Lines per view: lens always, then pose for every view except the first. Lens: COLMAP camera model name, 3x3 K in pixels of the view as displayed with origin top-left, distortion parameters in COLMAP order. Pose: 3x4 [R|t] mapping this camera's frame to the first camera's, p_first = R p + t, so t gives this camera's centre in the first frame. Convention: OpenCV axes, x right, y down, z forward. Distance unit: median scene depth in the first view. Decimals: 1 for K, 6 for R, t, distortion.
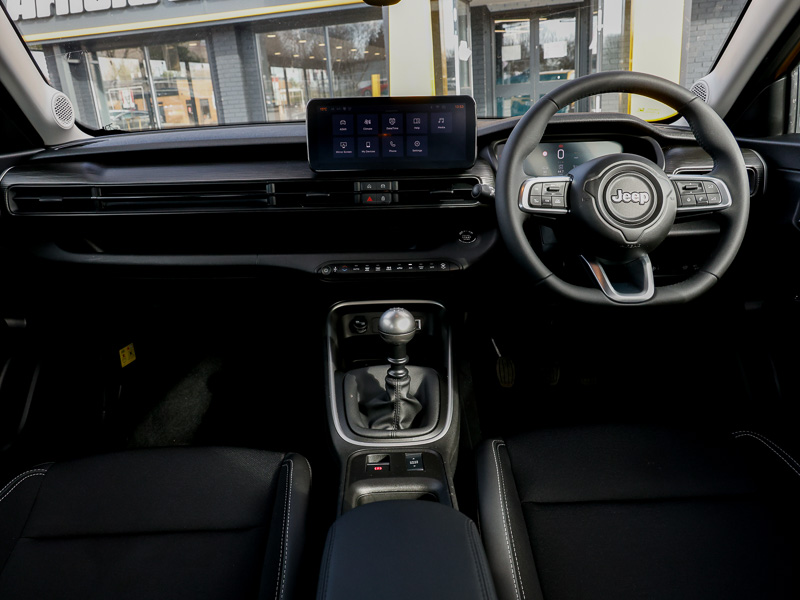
lens RADIAL K [[640.7, 0, 395.7], [0, 640.7, 301.7], [0, 0, 1]] dist [0.011327, 0.005891]
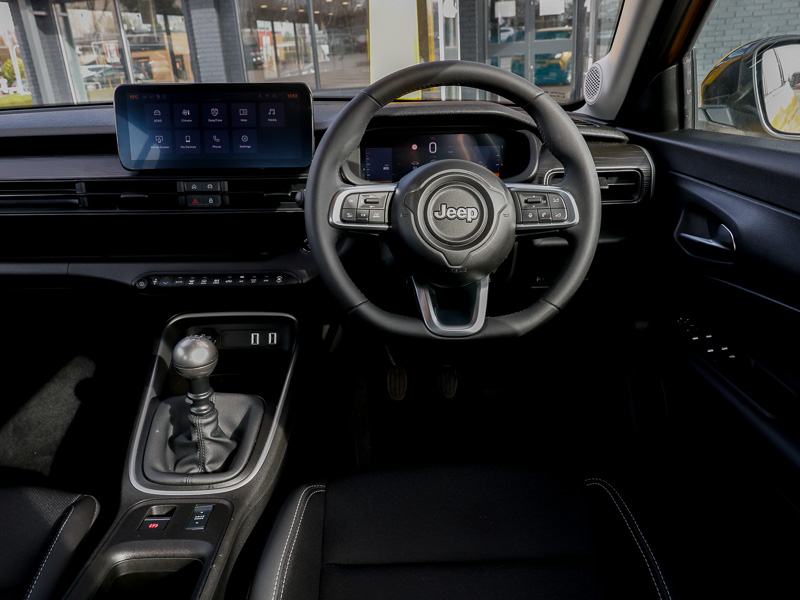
lens RADIAL K [[665.9, 0, 385.8], [0, 665.9, 307.4], [0, 0, 1]] dist [0.006800, 0.011422]
pose [[0.999914, 0.011842, -0.005690, 0.227322], [-0.011516, 0.998460, 0.054264, -0.069224], [0.006324, -0.054194, 0.998510, 0.090962]]
